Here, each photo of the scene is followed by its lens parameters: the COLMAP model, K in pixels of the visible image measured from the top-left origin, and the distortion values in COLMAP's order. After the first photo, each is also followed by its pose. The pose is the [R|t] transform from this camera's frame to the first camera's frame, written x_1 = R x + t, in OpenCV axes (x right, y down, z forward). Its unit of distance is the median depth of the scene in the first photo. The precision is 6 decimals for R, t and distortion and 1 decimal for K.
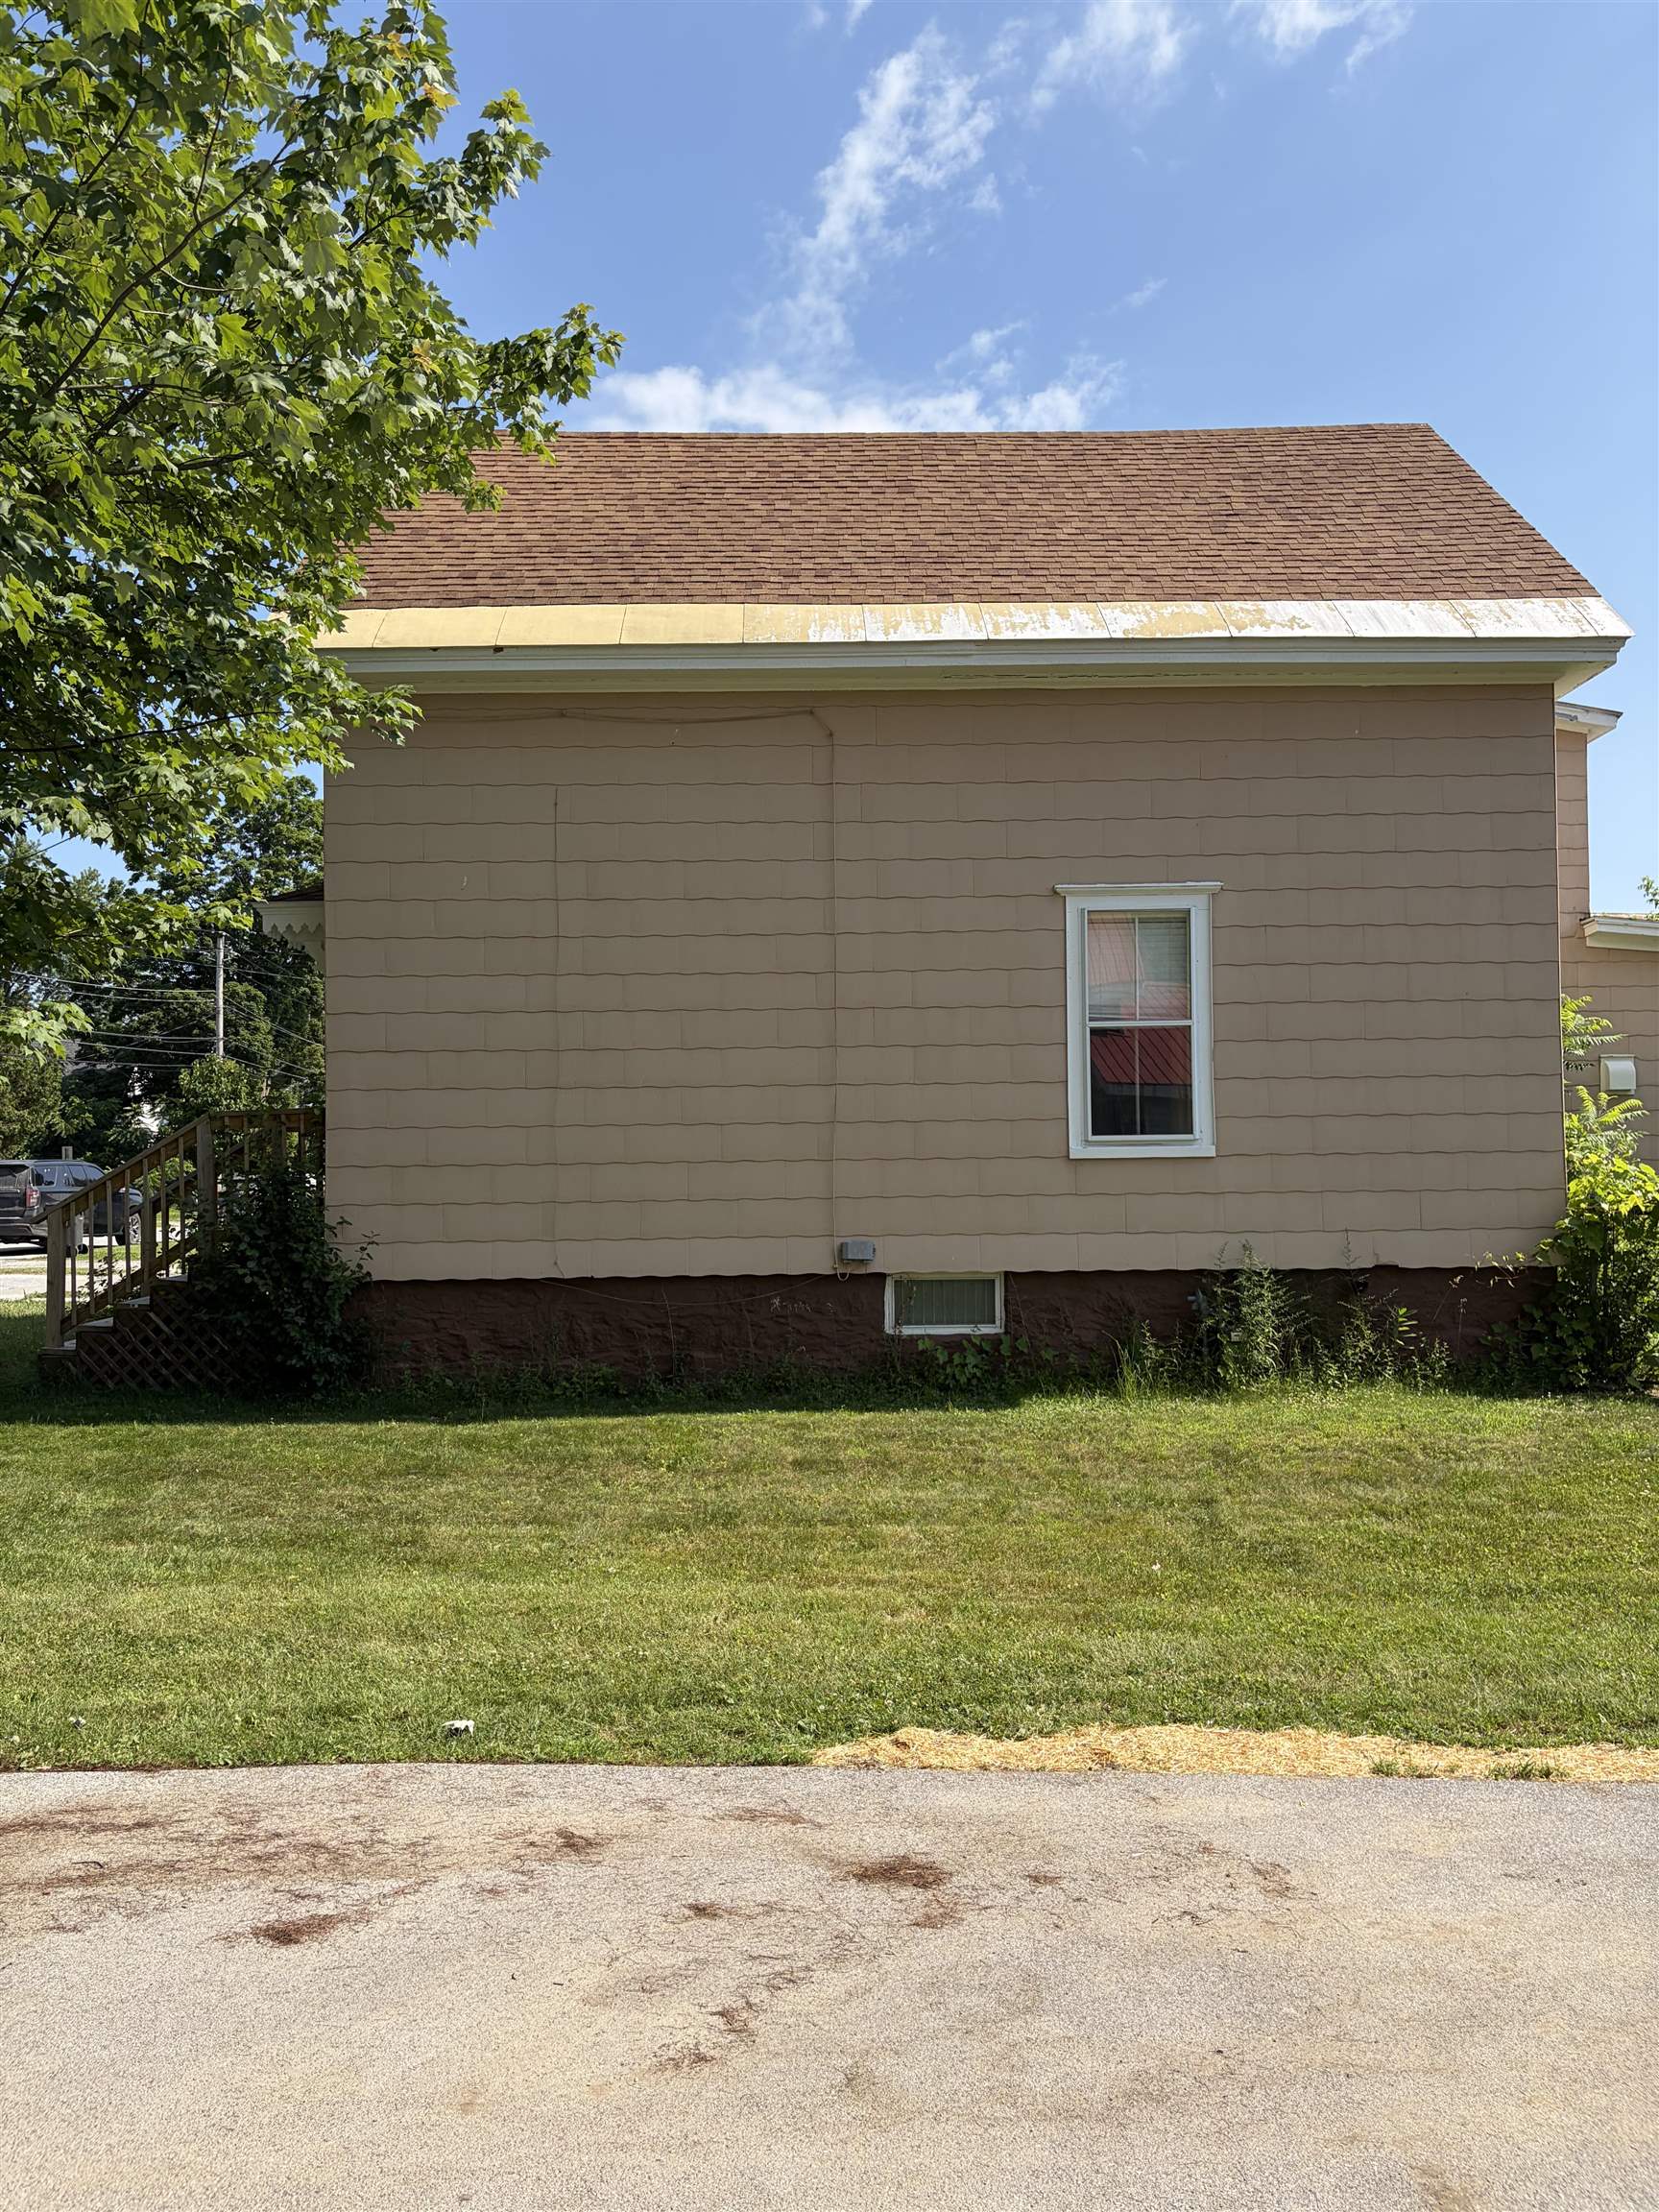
lens RADIAL K [[1675.5, 0, 832.1], [0, 1675.5, 1107.7], [0, 0, 1]] dist [0.061959, -0.015489]
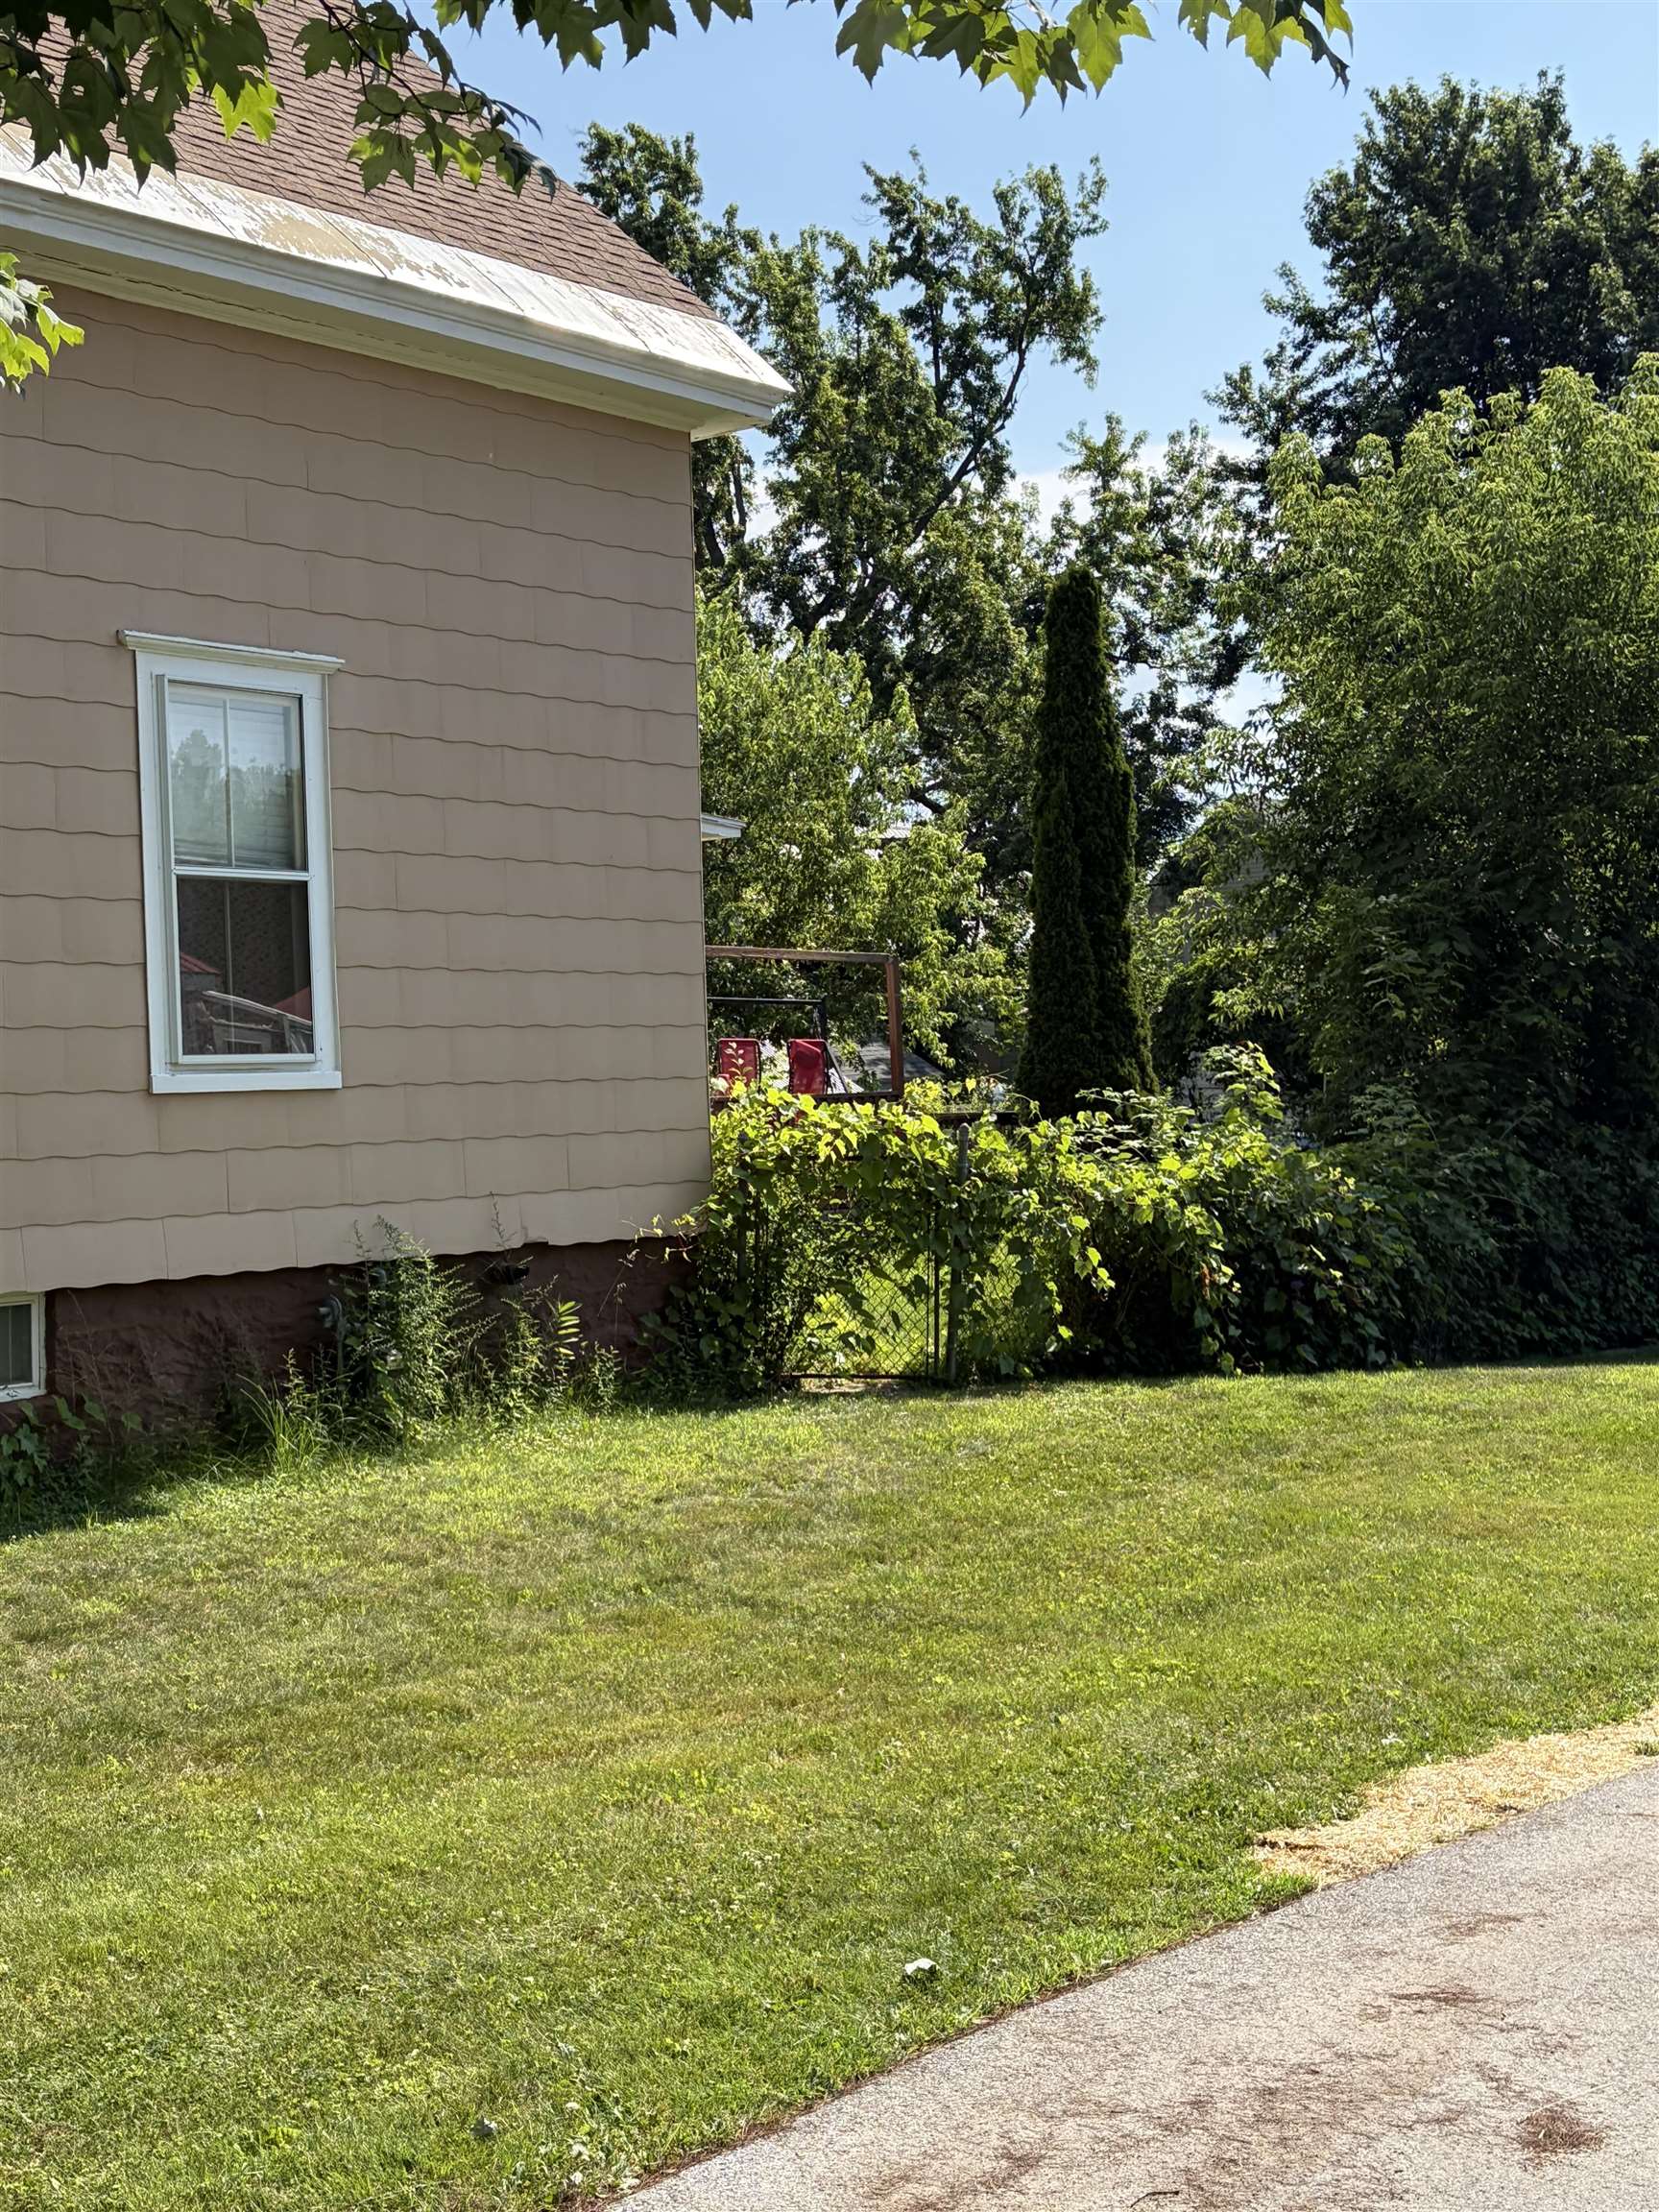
lens RADIAL K [[2887.3, 0, 831.6], [0, 2887.3, 1103.9], [0, 0, 1]] dist [0.090311, 0.000000]
pose [[0.629945, -0.011712, 0.776551, -0.516791], [-0.015020, 0.999516, 0.027259, 0.002264], [-0.776494, -0.028835, 0.629464, 0.158579]]
